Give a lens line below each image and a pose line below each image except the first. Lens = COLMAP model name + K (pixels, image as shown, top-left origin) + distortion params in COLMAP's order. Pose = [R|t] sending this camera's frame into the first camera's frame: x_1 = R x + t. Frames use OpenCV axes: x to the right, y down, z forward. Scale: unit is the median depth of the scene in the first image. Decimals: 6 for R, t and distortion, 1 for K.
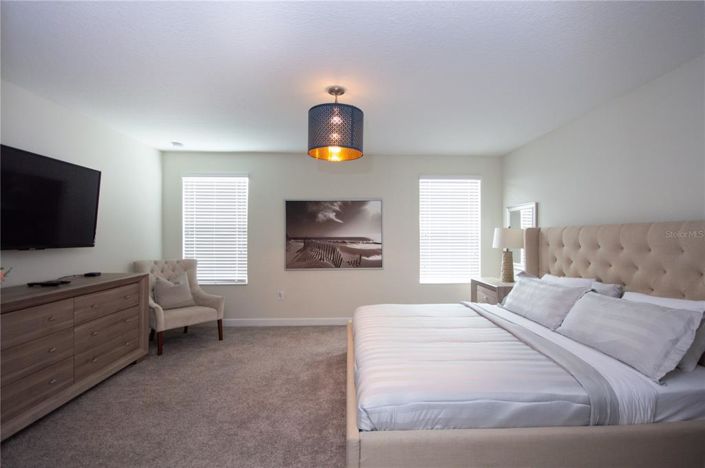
lens RADIAL K [[320.5, 0, 355.4], [0, 320.5, 235.7], [0, 0, 1]] dist [-0.003358, -0.006672]
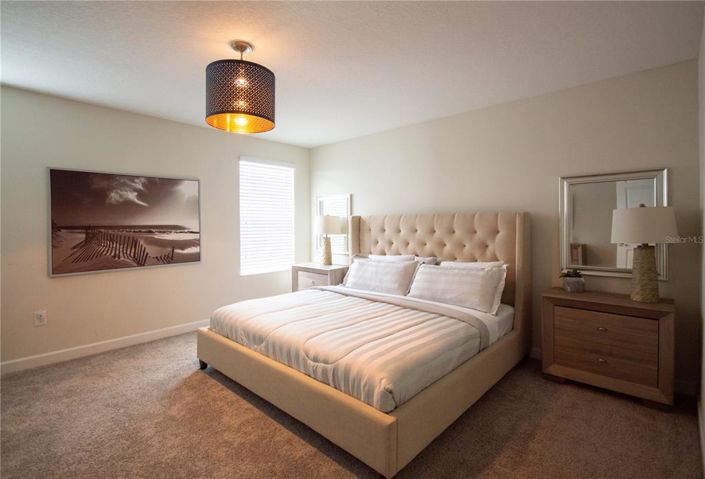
lens RADIAL K [[342.6, 0, 345.9], [0, 342.6, 225.8], [0, 0, 1]] dist [-0.001880, 0.000425]
pose [[0.722960, -0.007714, 0.690847, -0.262558], [0.002772, 0.999962, 0.008264, 0.000455], [-0.690885, -0.004059, 0.722954, 0.096639]]
